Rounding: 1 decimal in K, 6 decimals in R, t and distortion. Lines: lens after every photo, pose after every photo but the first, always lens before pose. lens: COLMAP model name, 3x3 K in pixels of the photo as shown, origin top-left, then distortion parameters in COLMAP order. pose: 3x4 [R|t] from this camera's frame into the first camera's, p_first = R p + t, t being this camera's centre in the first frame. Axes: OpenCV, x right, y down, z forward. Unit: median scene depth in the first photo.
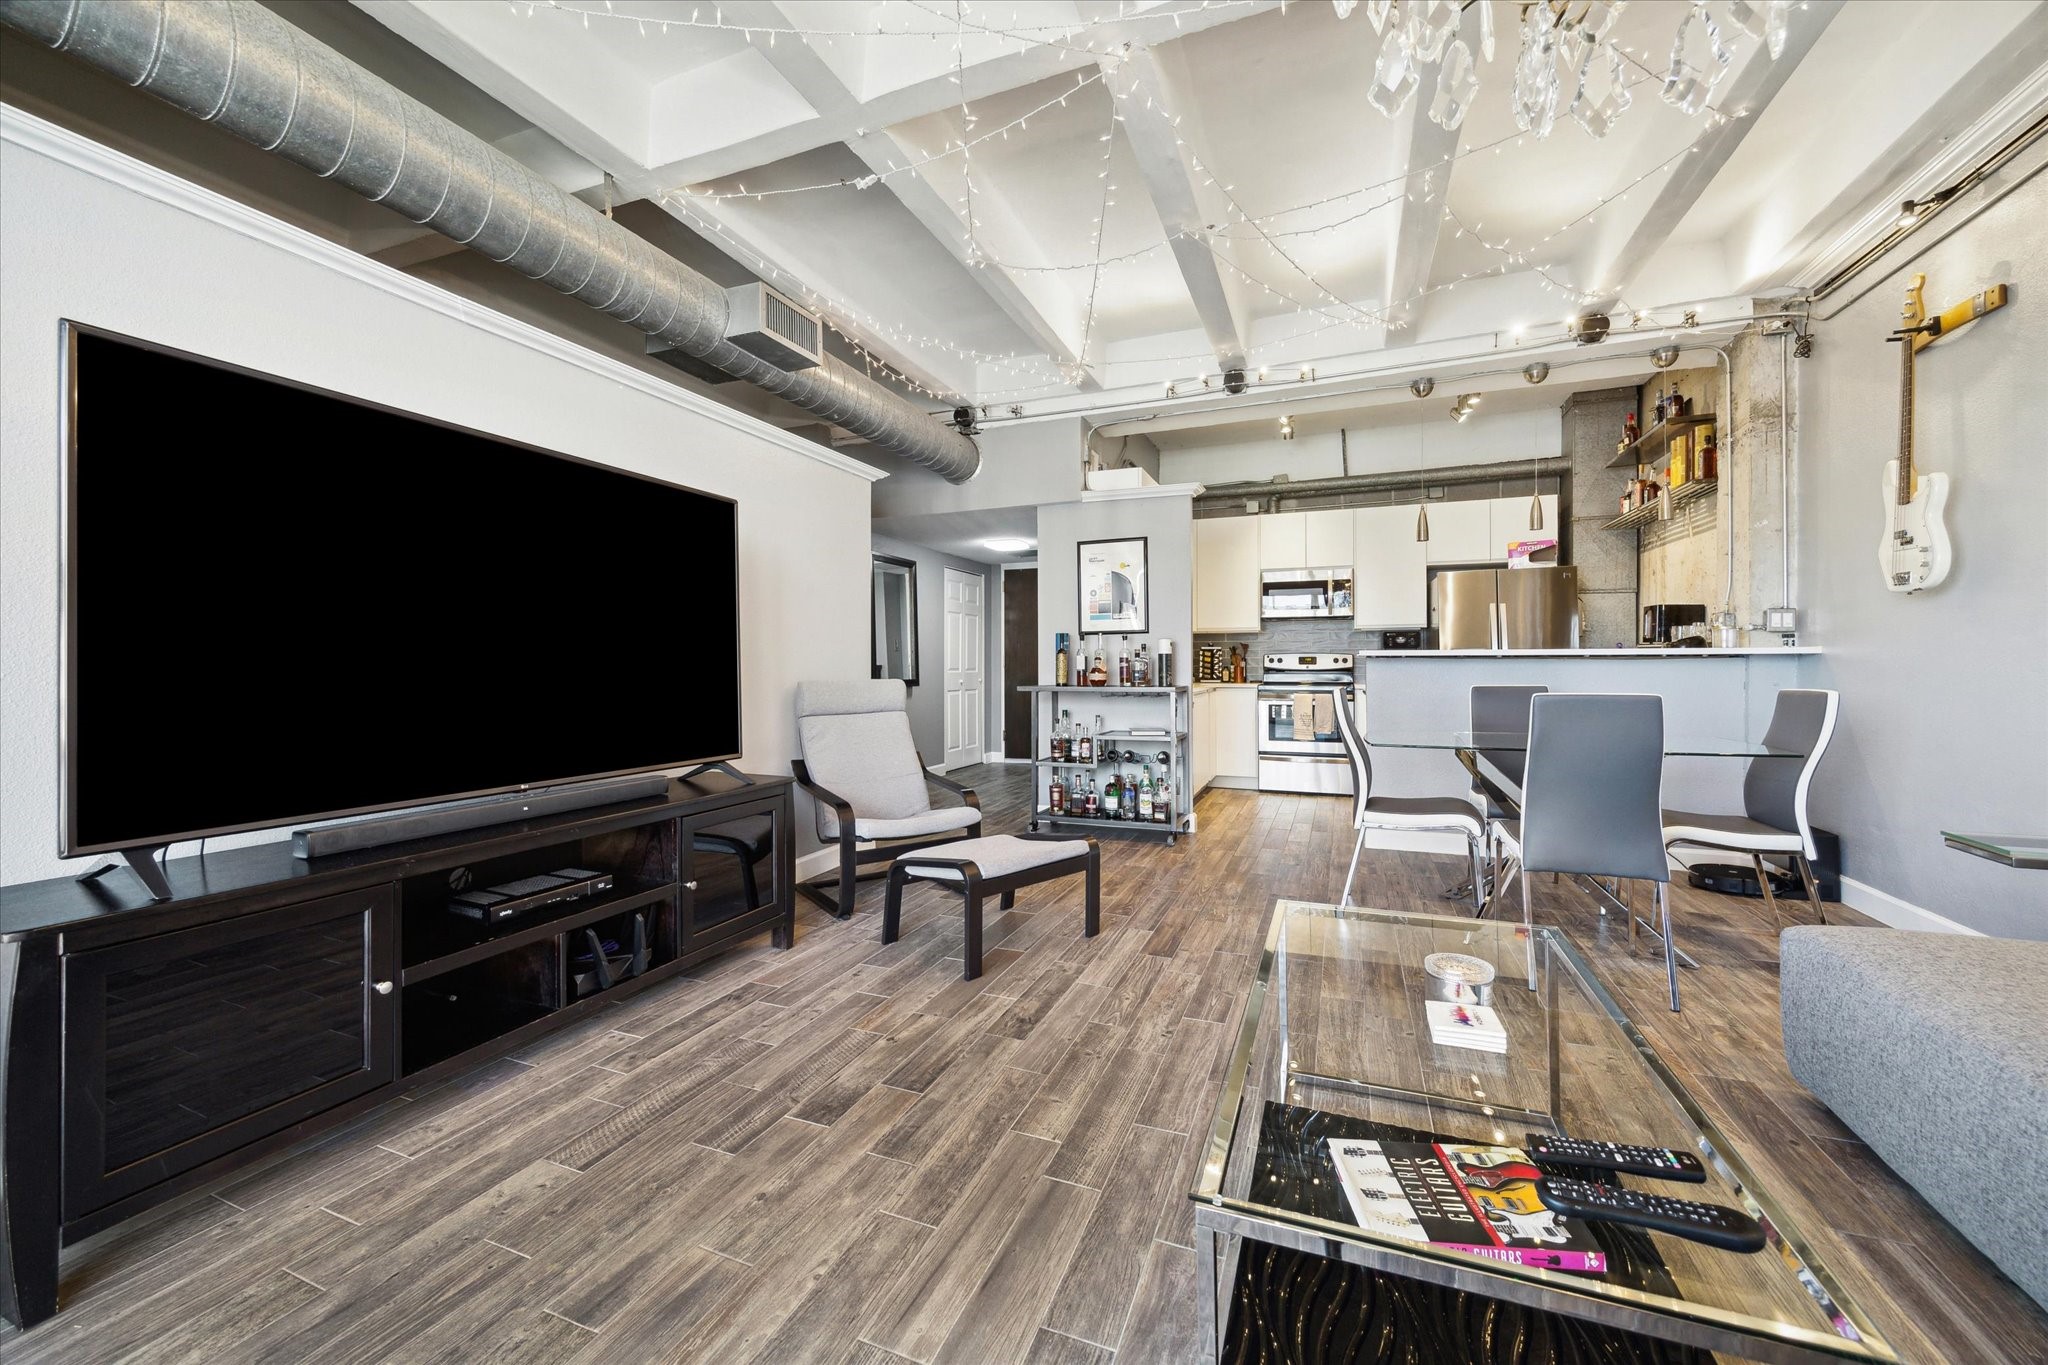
lens RADIAL K [[776.1, 0, 1061.0], [0, 776.1, 658.4], [0, 0, 1]] dist [-0.000768, 0.000584]
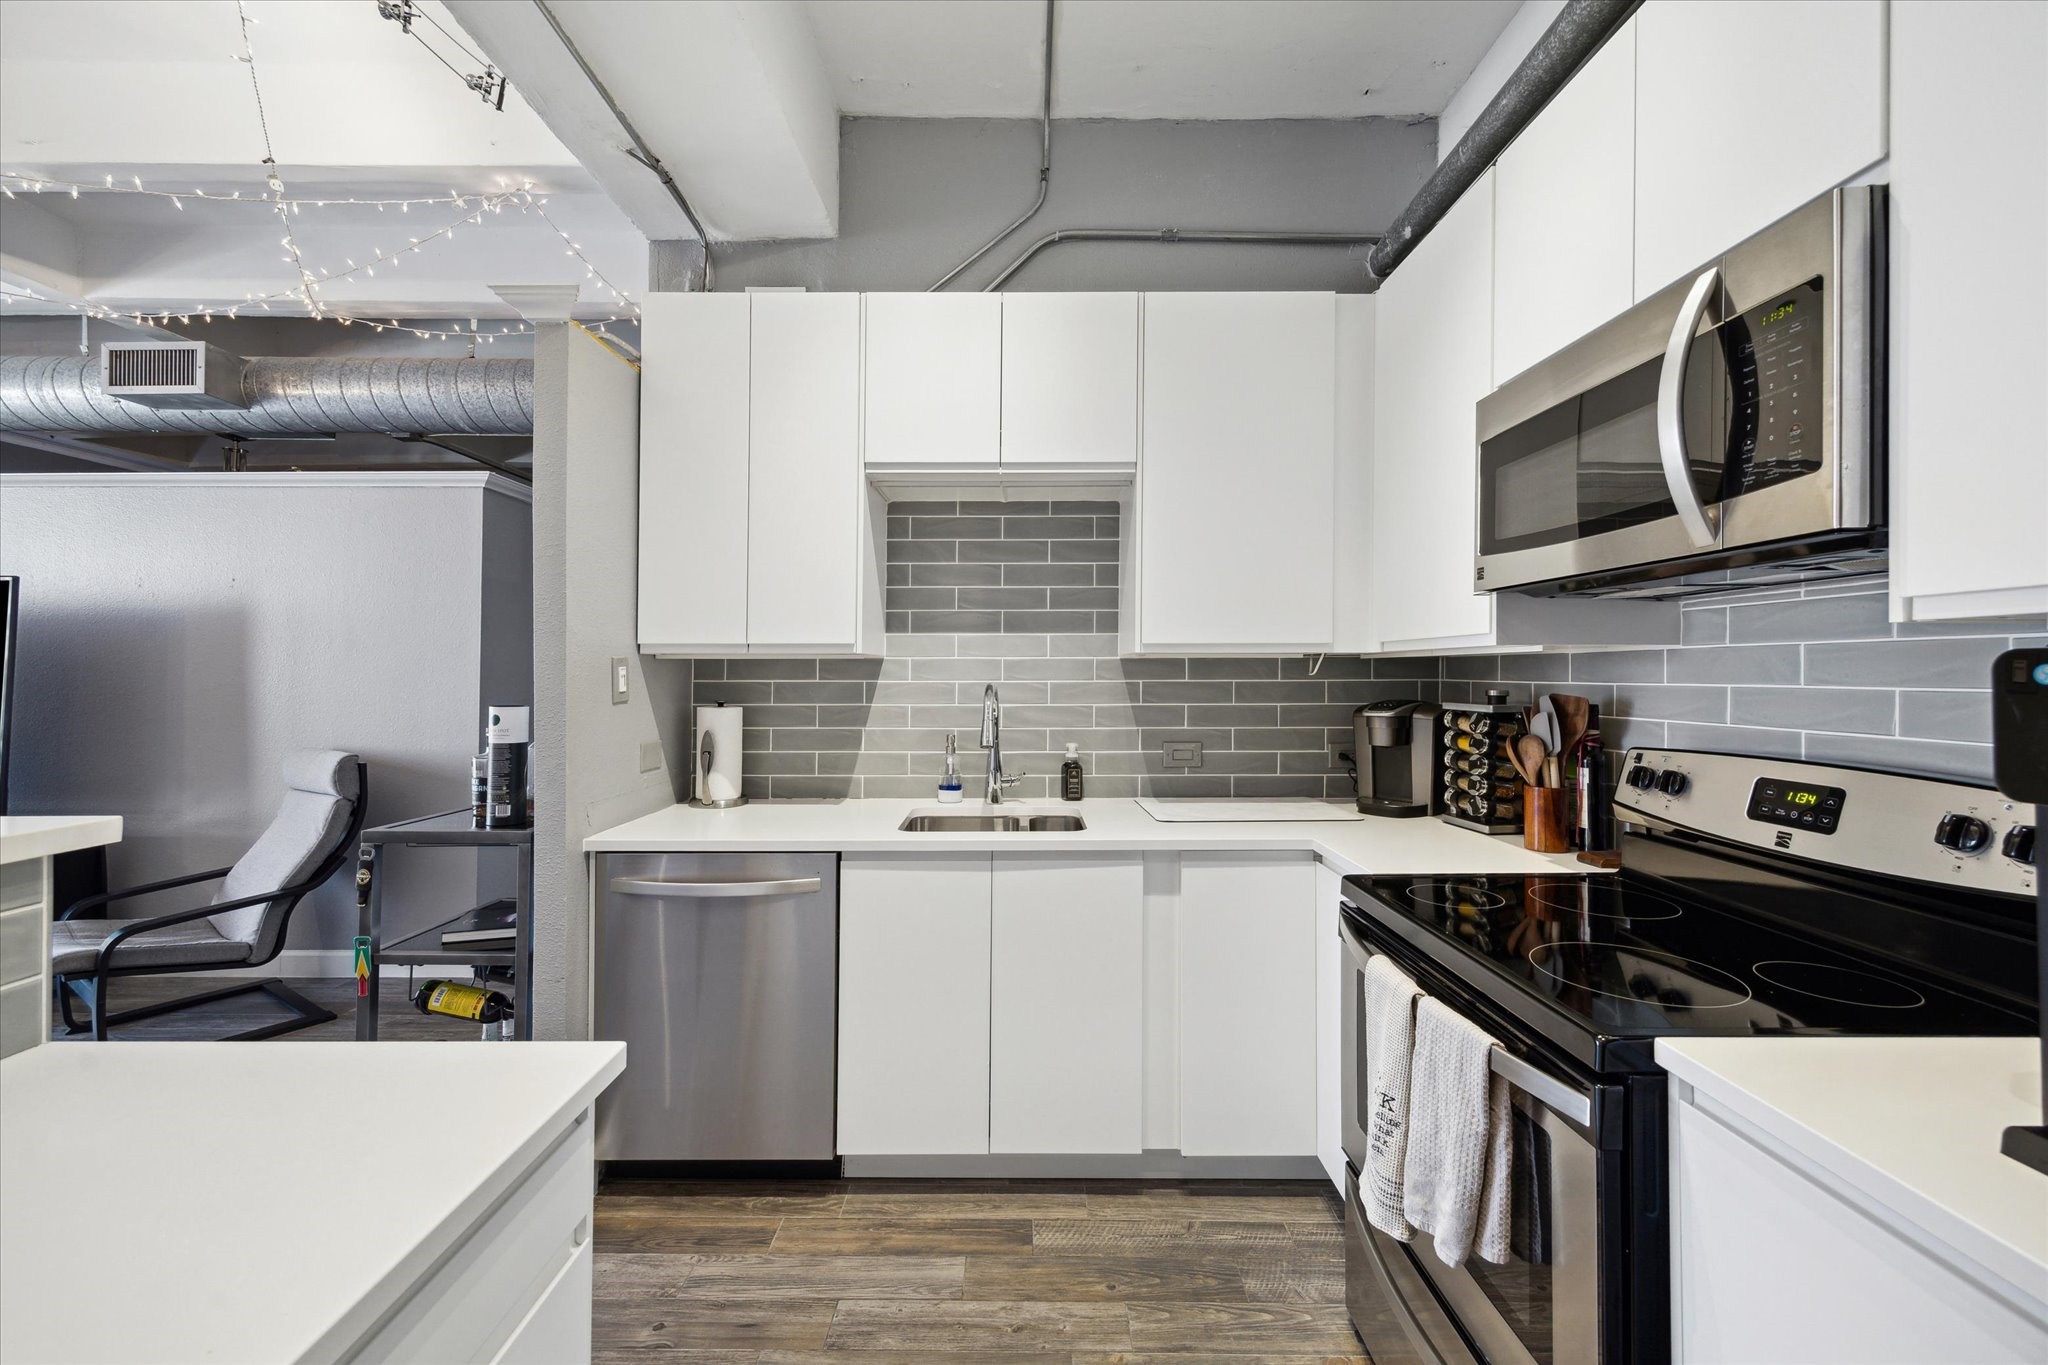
lens RADIAL K [[812.2, 0, 1021.1], [0, 812.2, 678.2], [0, 0, 1]] dist [0.002544, 0.000117]
pose [[0.353583, 0.004843, -0.935391, 0.682068], [0.006378, 0.999951, 0.007588, -0.044965], [0.935381, -0.008649, 0.353535, 1.225294]]
